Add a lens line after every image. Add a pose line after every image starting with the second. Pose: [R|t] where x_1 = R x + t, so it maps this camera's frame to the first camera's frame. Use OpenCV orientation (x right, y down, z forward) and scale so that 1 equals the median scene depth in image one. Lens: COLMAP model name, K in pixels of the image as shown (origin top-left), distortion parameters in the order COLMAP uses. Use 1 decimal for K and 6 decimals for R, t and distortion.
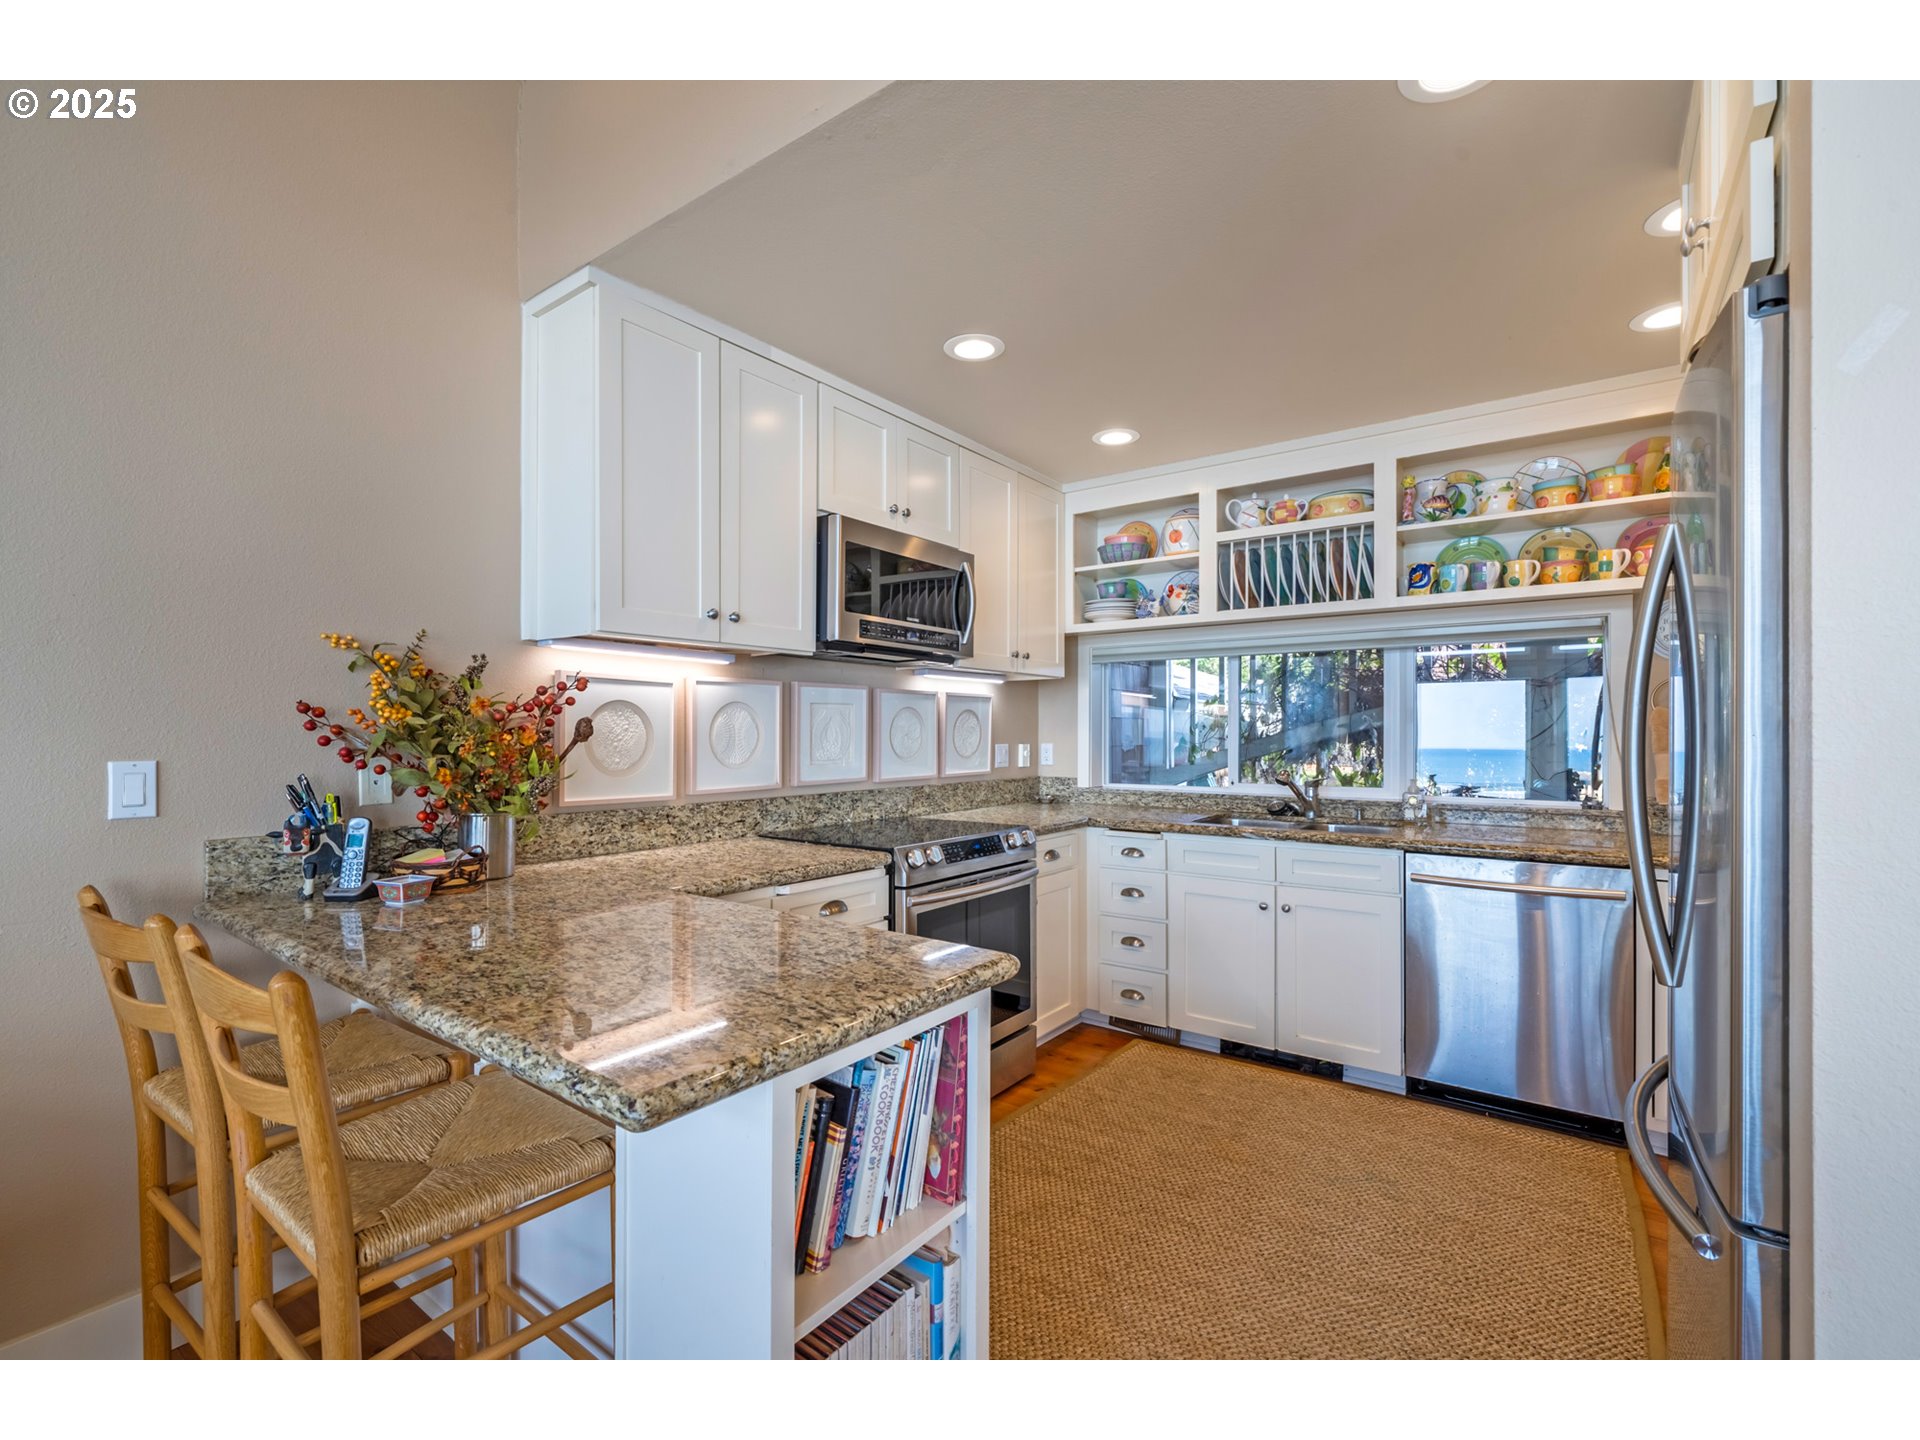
lens RADIAL K [[890.5, 0, 994.4], [0, 890.5, 732.8], [0, 0, 1]] dist [-0.008645, 0.000450]
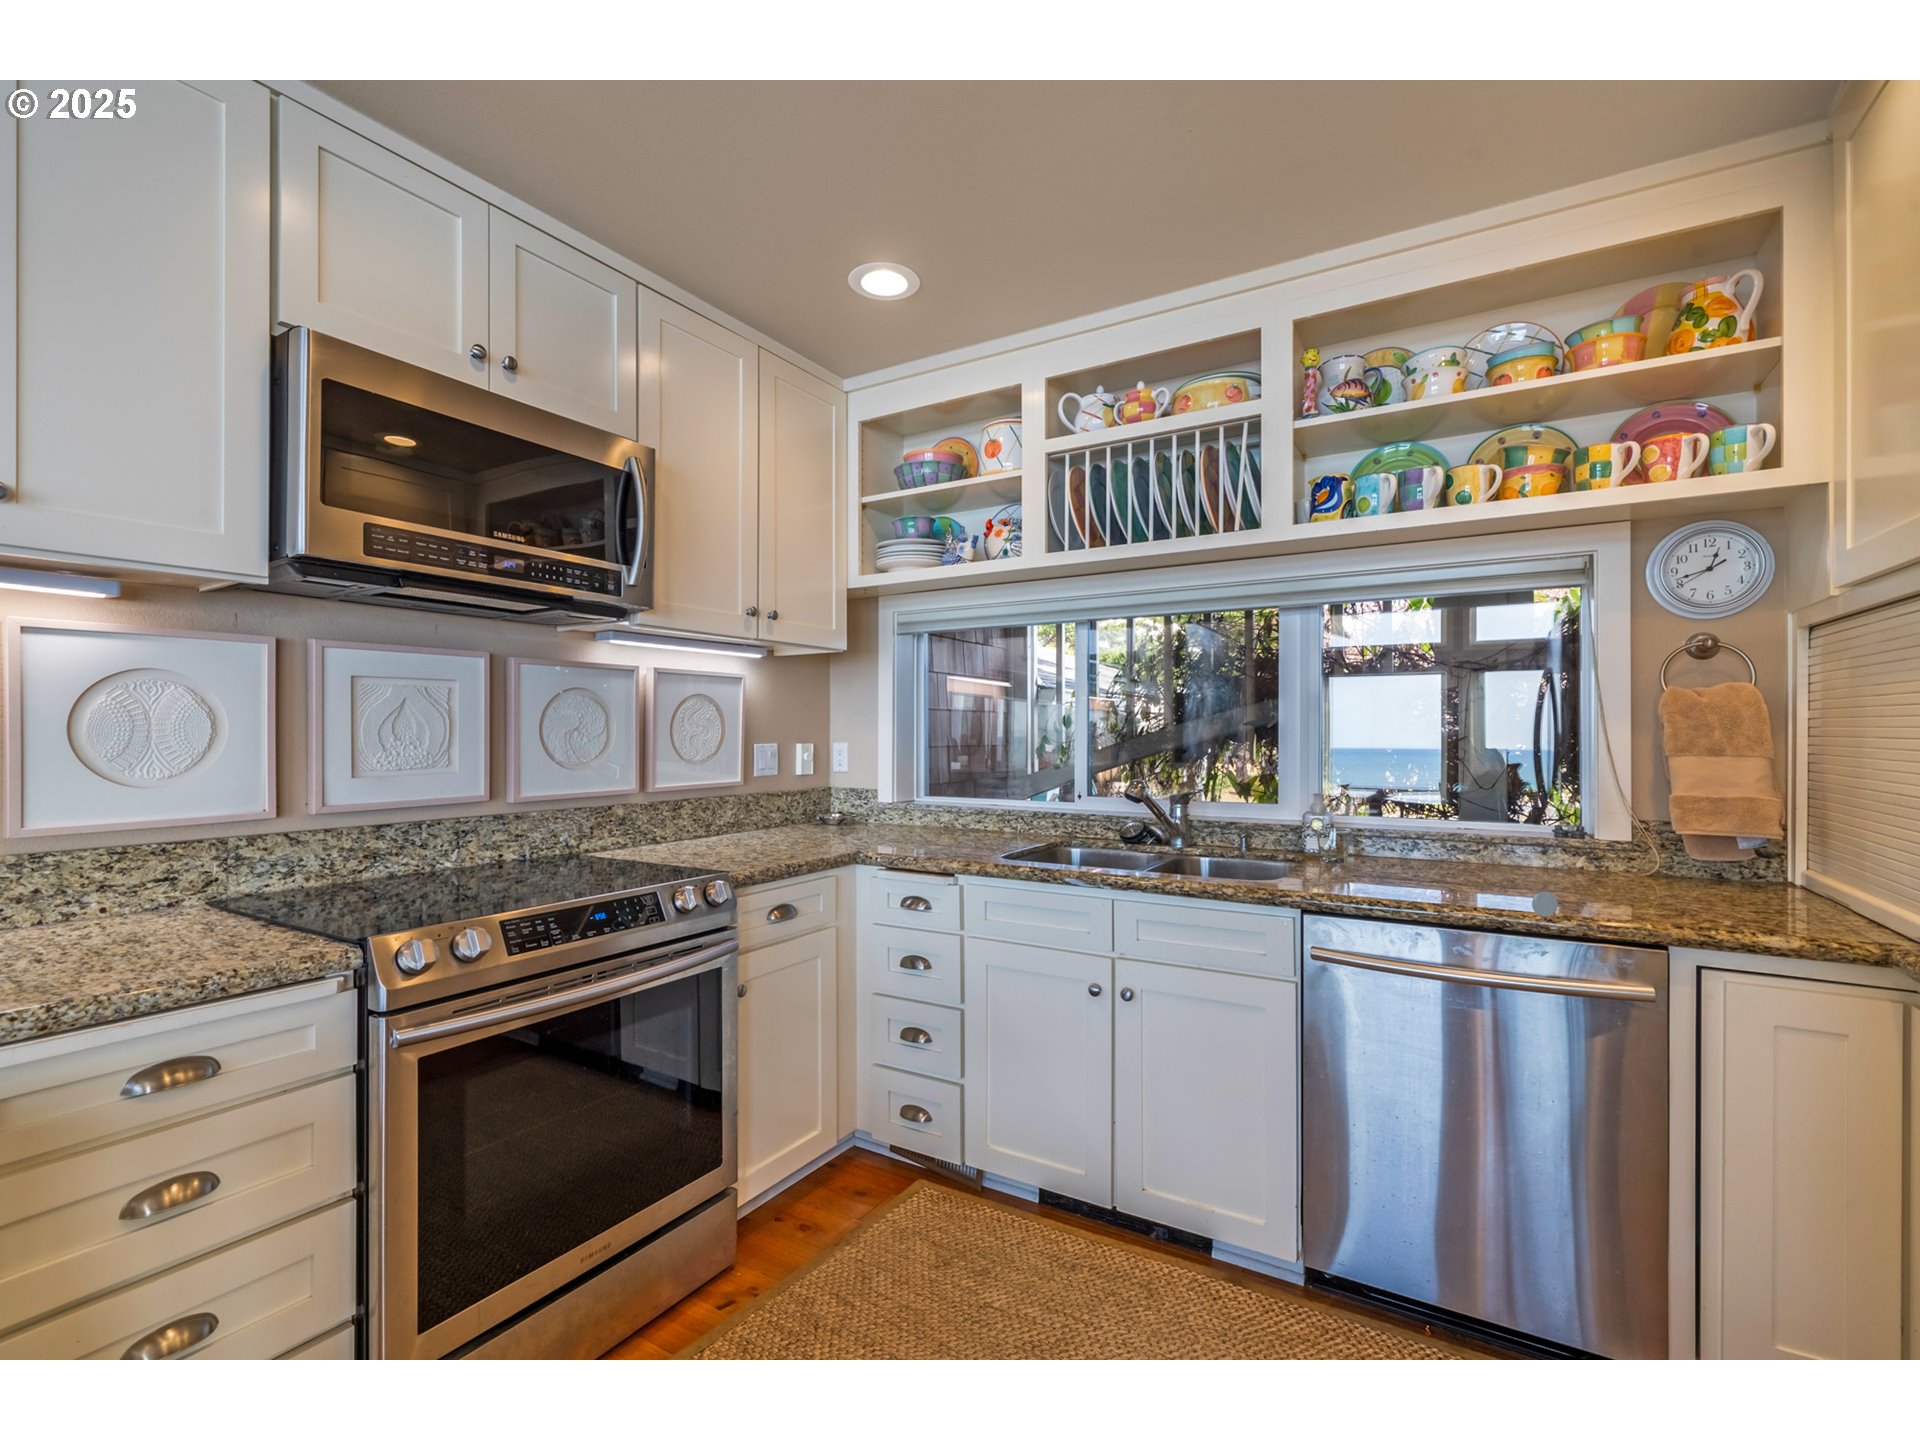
lens RADIAL K [[890.5, 0, 994.4], [0, 890.5, 732.8], [0, 0, 1]] dist [-0.008645, 0.000450]
pose [[0.996624, -0.000122, 0.082103, 0.164303], [0.000110, 1.000000, 0.000154, 0.004917], [-0.082103, -0.000144, 0.996624, 0.331923]]
